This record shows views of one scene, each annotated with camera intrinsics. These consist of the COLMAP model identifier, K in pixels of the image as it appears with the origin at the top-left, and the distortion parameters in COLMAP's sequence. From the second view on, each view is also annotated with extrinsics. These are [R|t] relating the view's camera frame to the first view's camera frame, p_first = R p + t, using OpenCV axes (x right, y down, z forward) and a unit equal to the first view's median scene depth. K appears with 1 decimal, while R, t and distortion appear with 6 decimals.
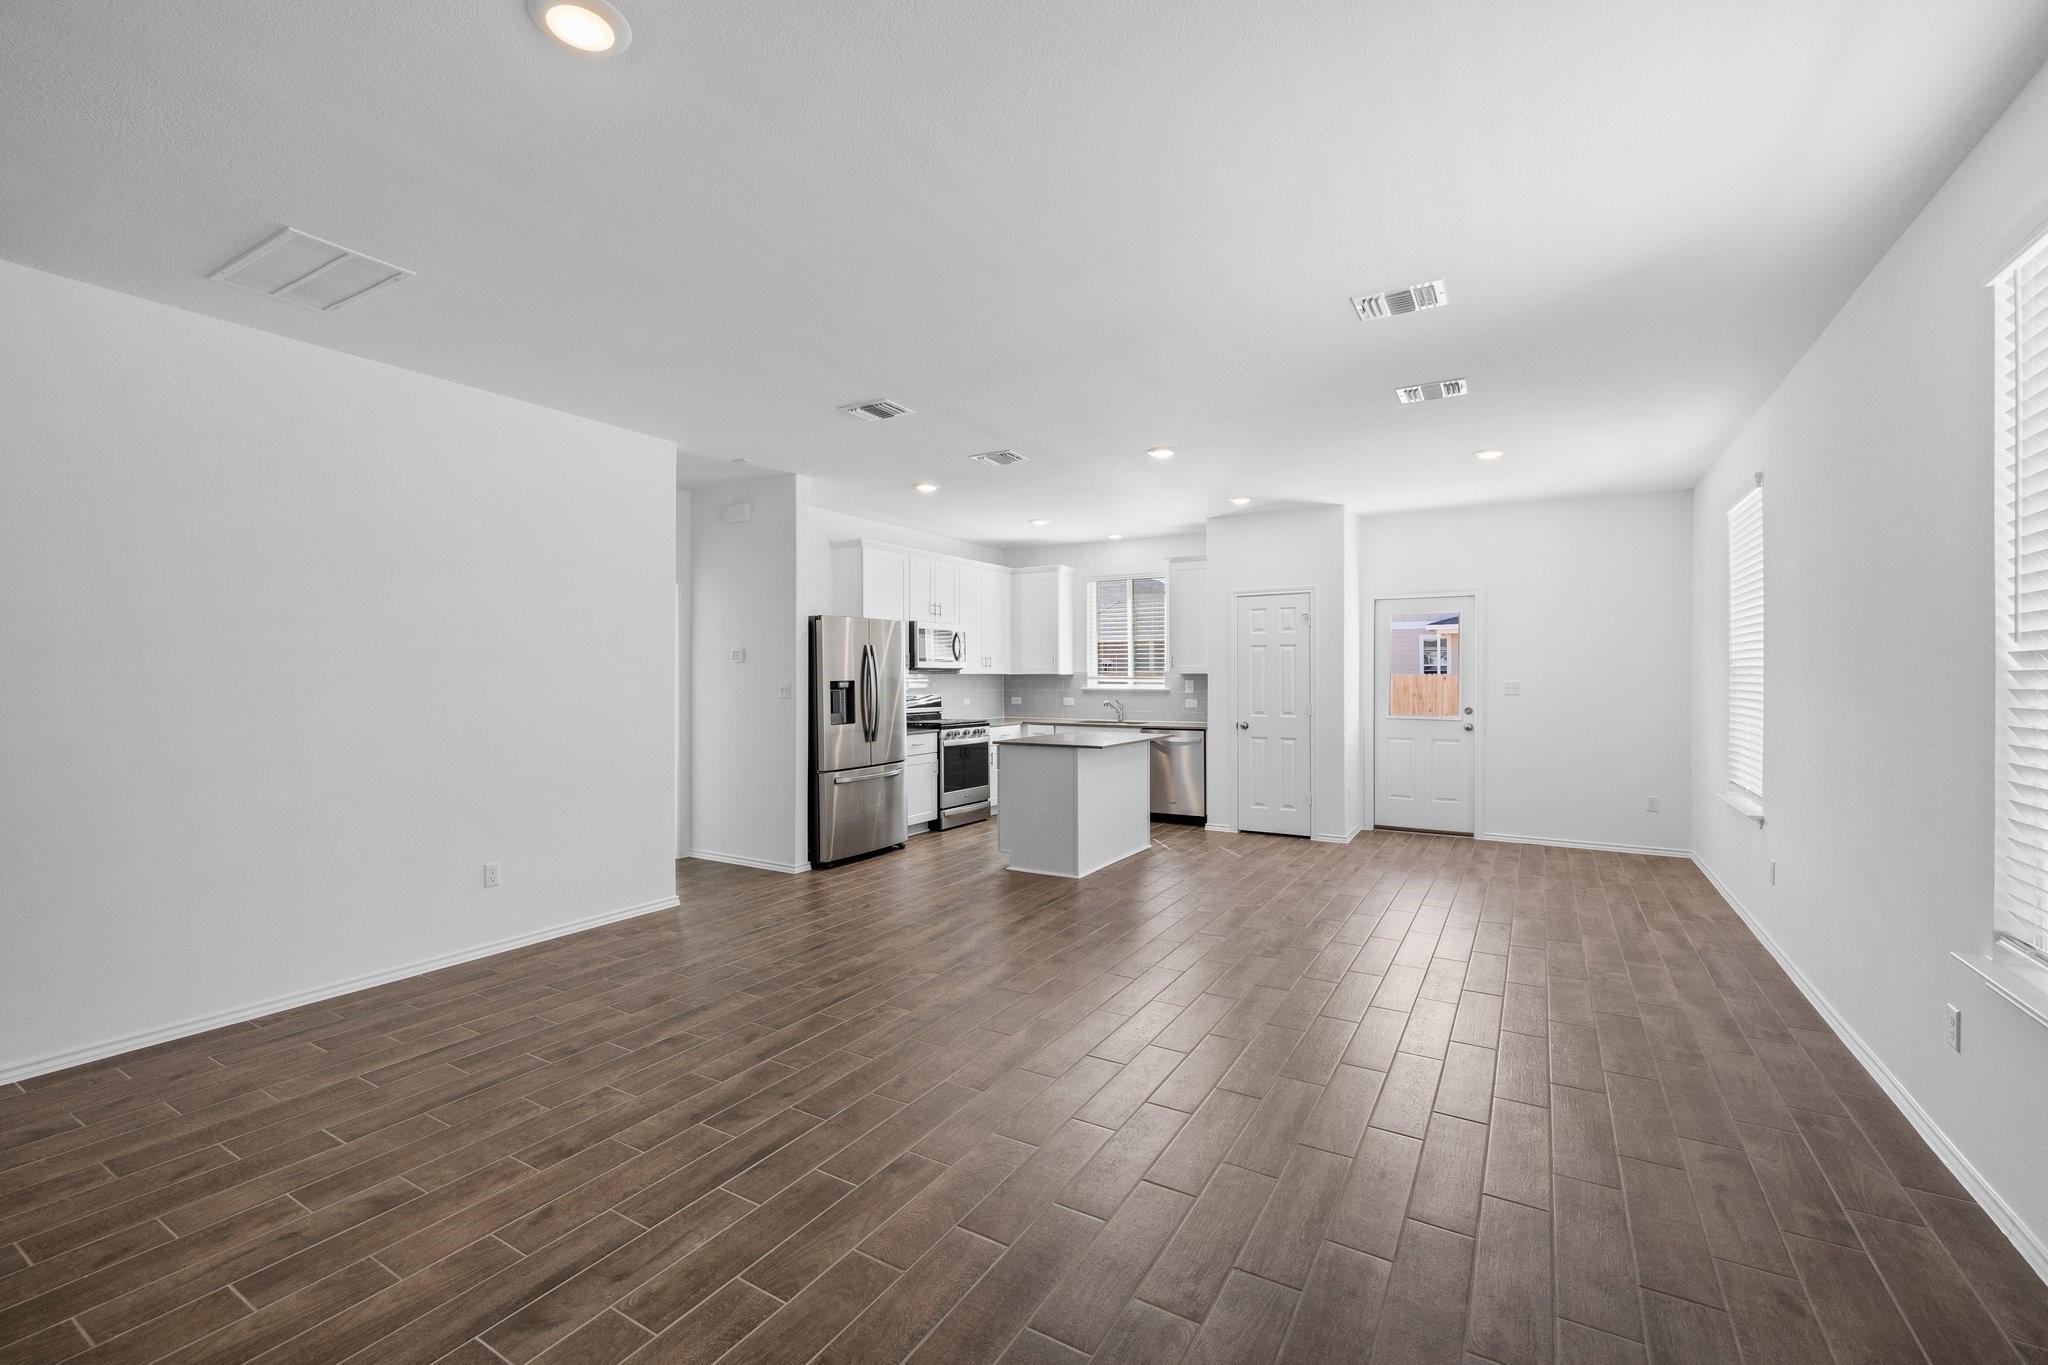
lens RADIAL K [[863.8, 0, 1029.2], [0, 863.8, 671.7], [0, 0, 1]] dist [0.002464, 0.000372]
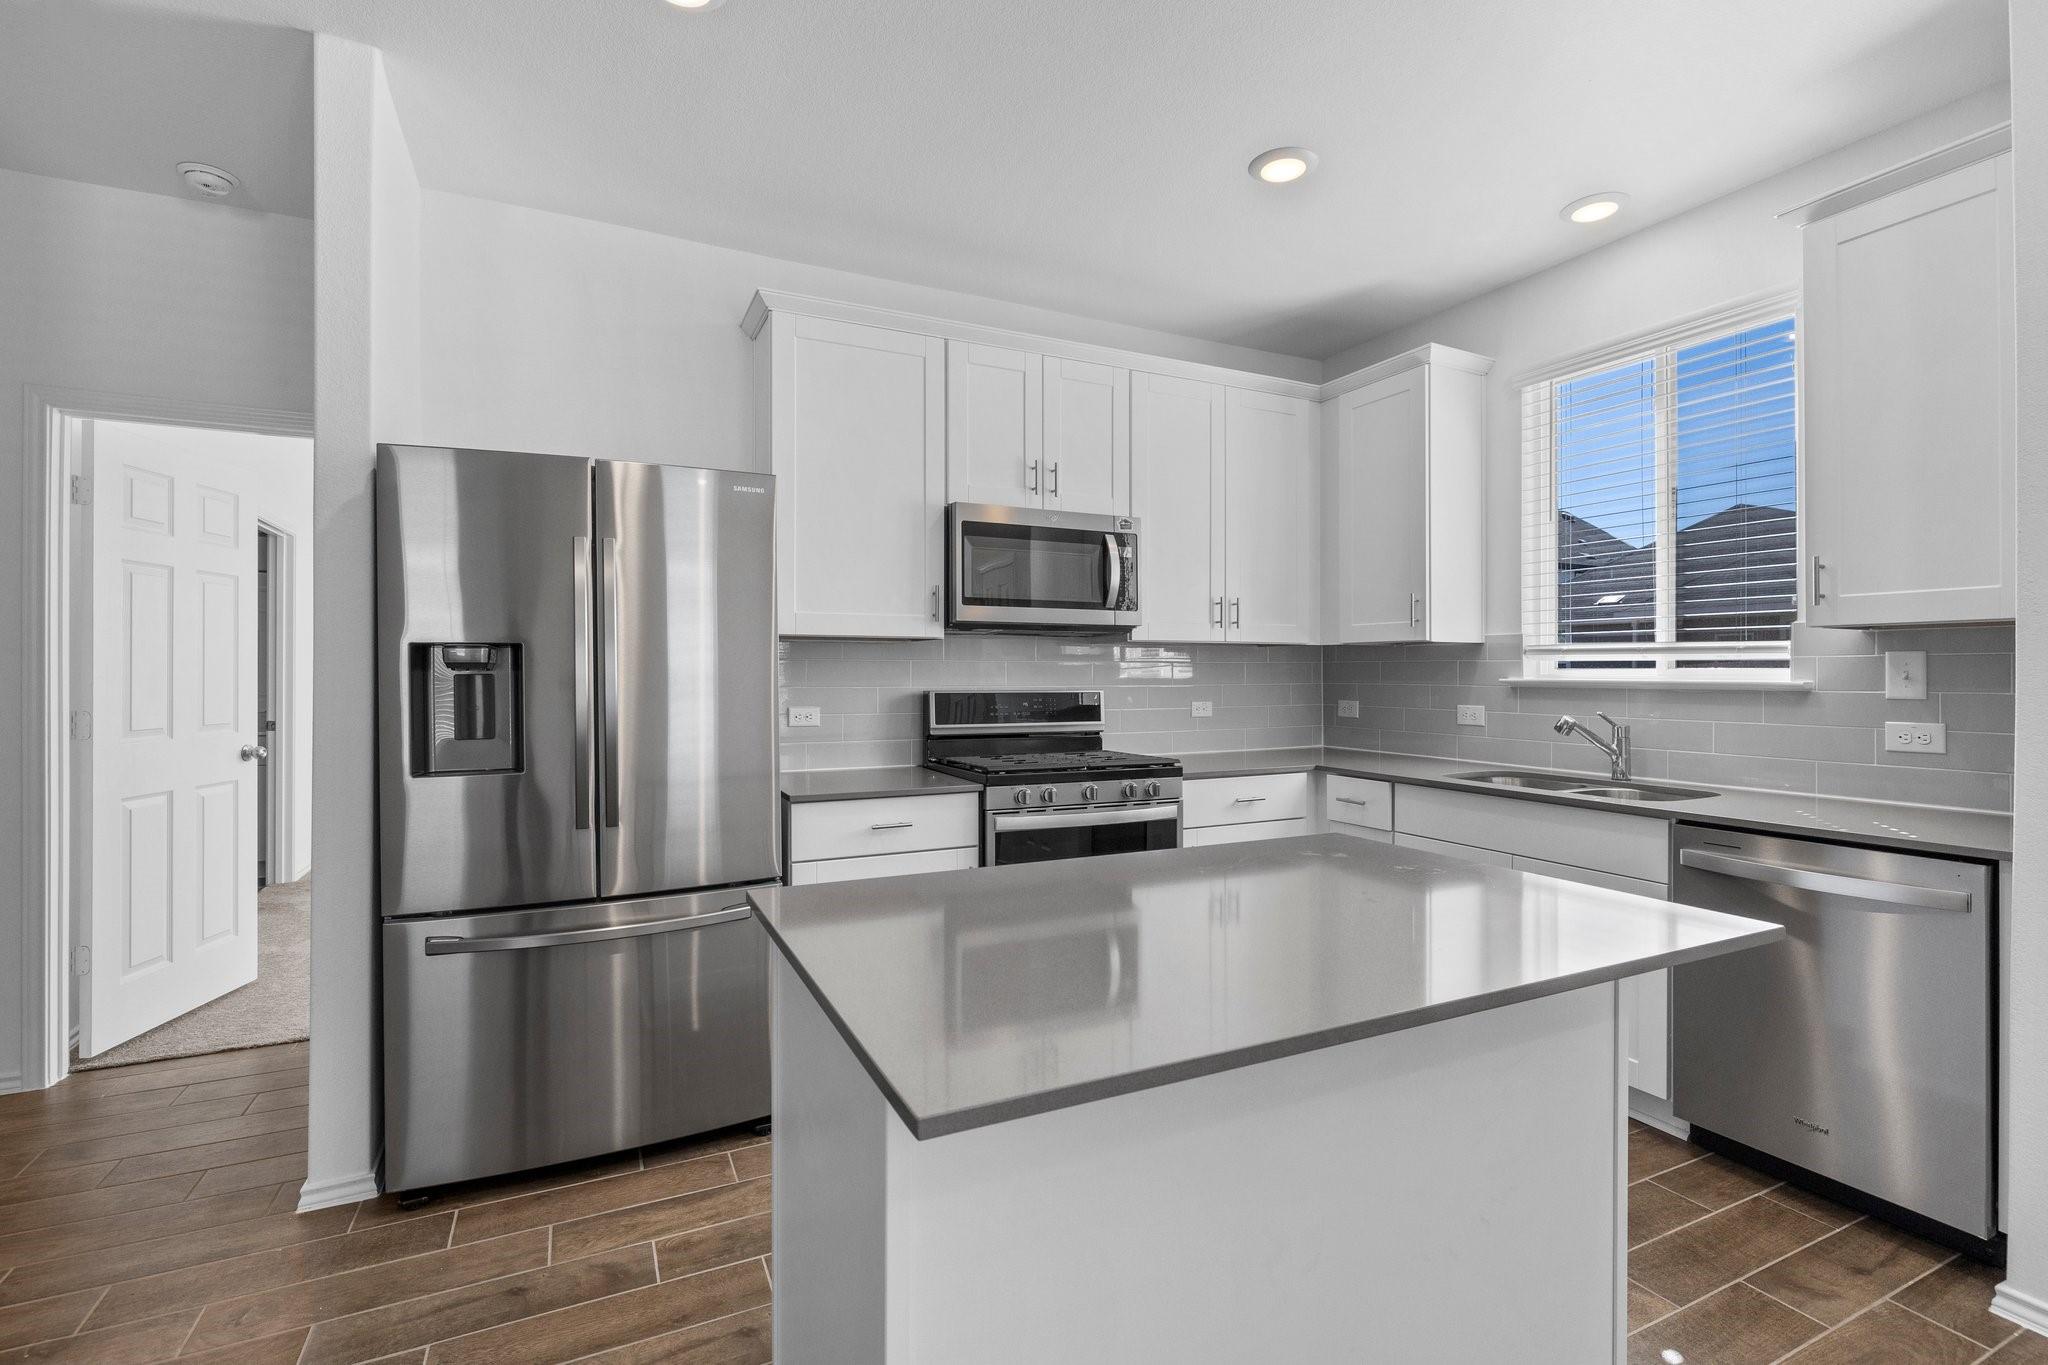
lens RADIAL K [[927.8, 0, 1016.3], [0, 927.8, 658.5], [0, 0, 1]] dist [0.000416, 0.000261]
pose [[0.819027, -0.006451, -0.573719, 0.119185], [0.003935, 0.999976, -0.005627, 0.011942], [0.573742, 0.002350, 0.819033, 0.584015]]
